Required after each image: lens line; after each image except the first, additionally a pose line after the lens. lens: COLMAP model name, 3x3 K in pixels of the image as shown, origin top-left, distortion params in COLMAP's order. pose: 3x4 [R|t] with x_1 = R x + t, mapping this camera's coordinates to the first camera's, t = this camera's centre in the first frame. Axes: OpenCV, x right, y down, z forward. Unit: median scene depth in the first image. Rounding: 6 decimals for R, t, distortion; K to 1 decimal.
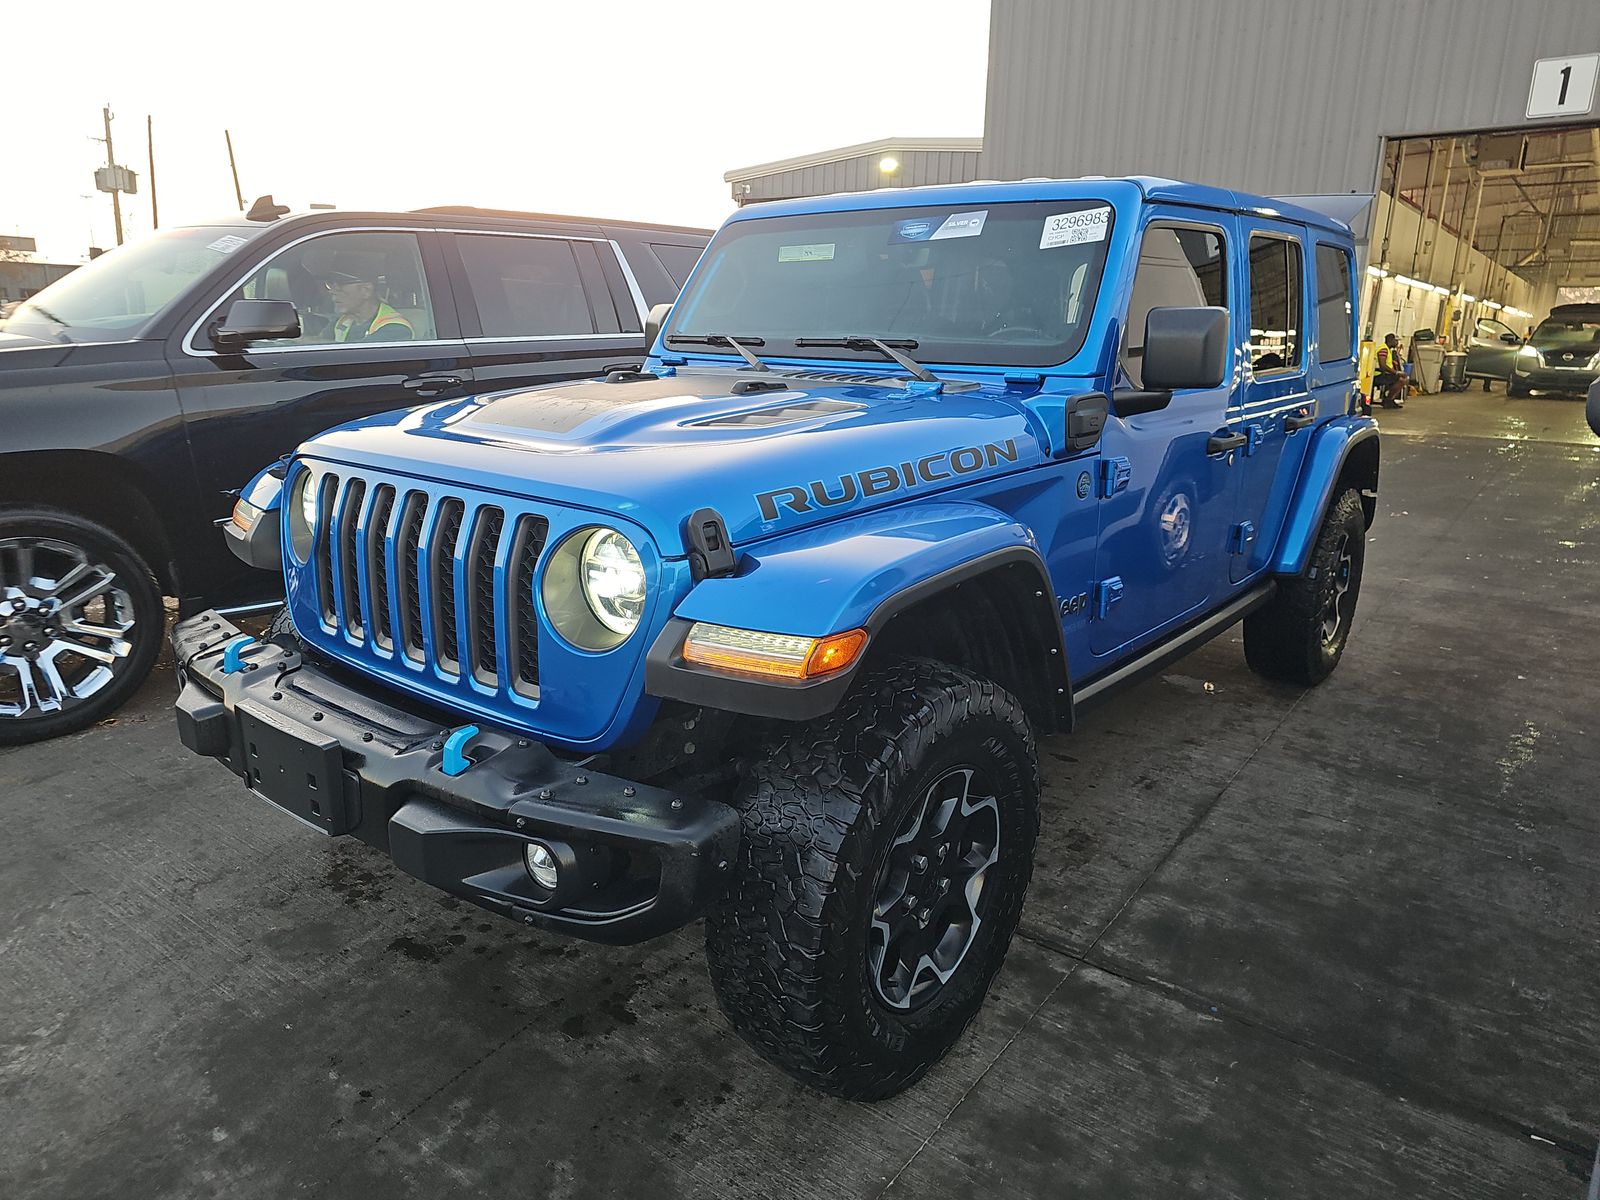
lens RADIAL K [[1140.0, 0, 812.8], [0, 1140.0, 599.6], [0, 0, 1]] dist [0.060069, -0.041555]
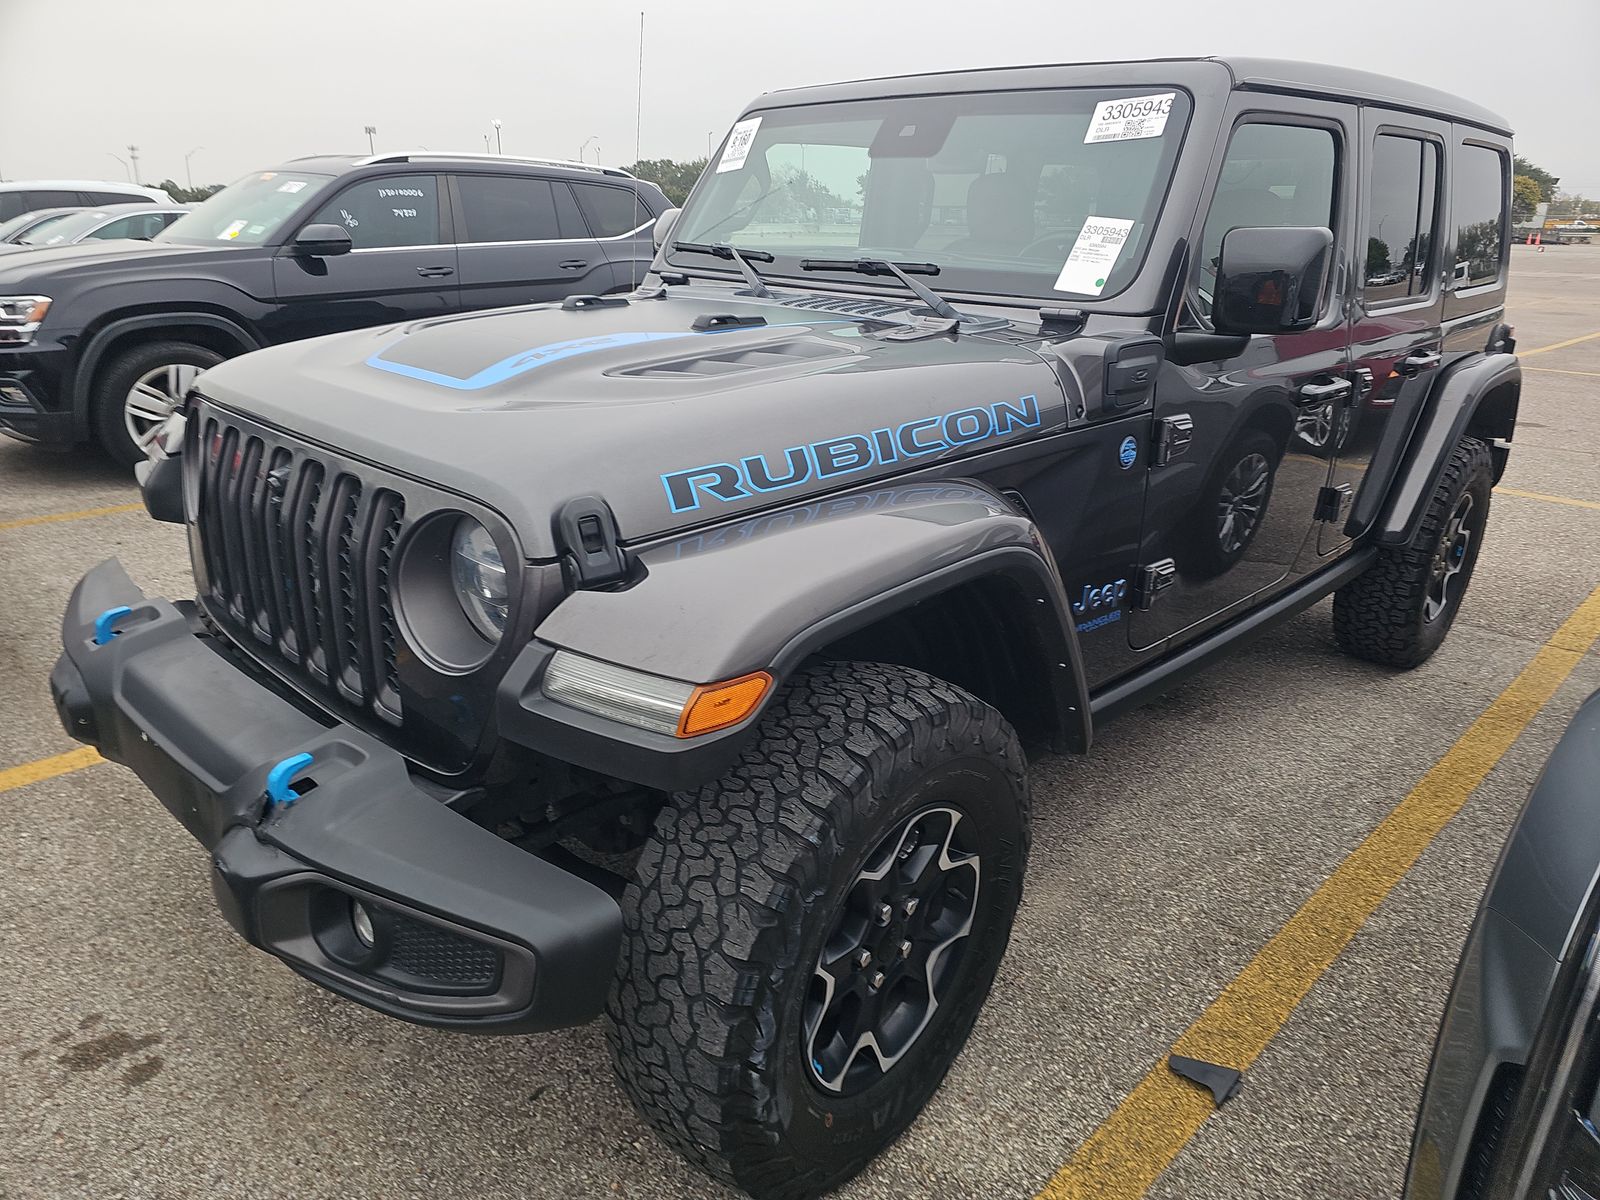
lens RADIAL K [[1140.0, 0, 807.1], [0, 1140.0, 616.8], [0, 0, 1]] dist [0.060069, -0.041555]
pose [[0.995416, 0.044977, -0.084402, 0.094180], [-0.036676, 0.994565, 0.097446, -0.060924], [0.088326, -0.093904, 0.991656, 0.178548]]
